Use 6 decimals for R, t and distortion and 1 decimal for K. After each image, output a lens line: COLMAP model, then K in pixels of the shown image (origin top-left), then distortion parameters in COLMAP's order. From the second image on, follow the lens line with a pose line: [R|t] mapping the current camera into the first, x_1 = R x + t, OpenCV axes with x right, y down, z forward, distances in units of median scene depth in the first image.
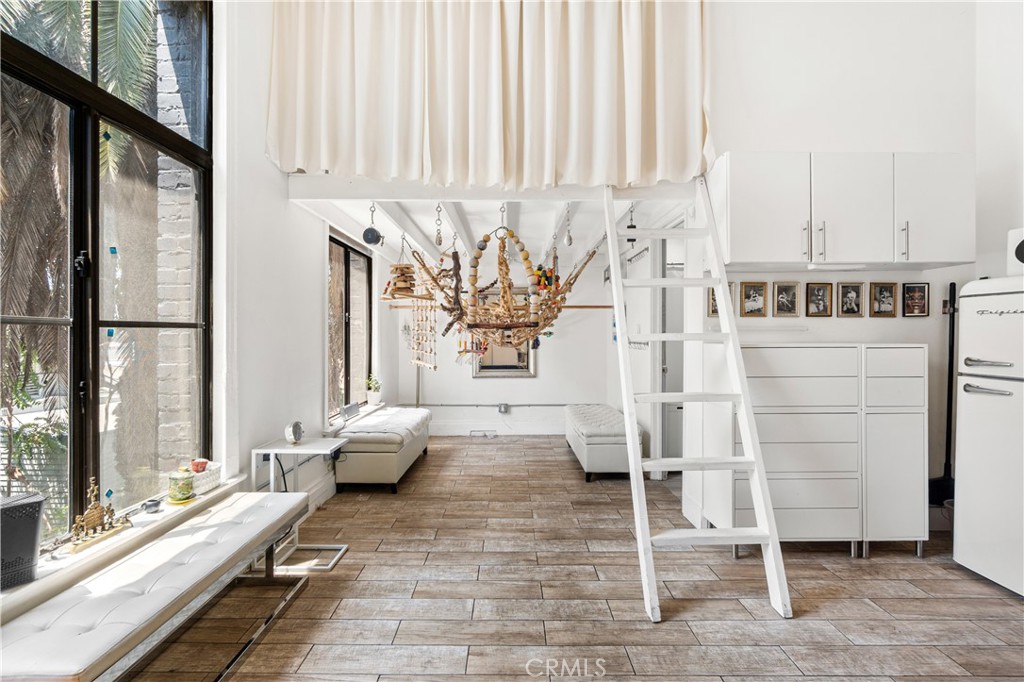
lens RADIAL K [[450.3, 0, 492.1], [0, 450.3, 330.0], [0, 0, 1]] dist [-0.003060, 0.003692]
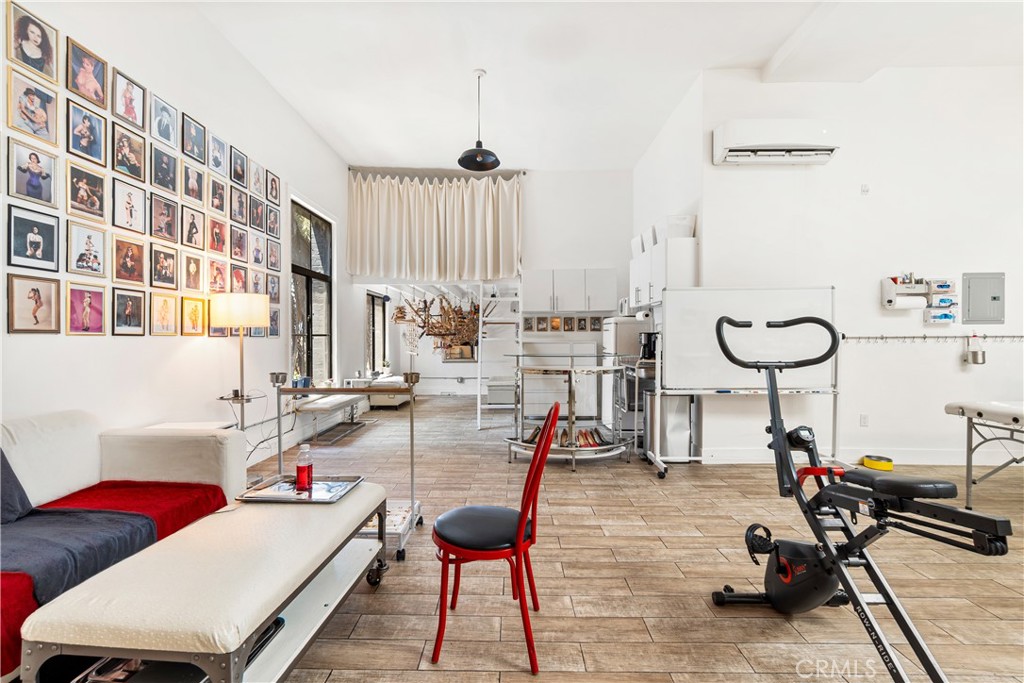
lens RADIAL K [[450.3, 0, 510.1], [0, 450.3, 333.9], [0, 0, 1]] dist [-0.003060, 0.003692]
pose [[0.999839, -0.000030, 0.017969, 0.303638], [-0.000002, 0.999998, 0.001798, -0.015920], [-0.017969, -0.001798, 0.999837, -1.228185]]
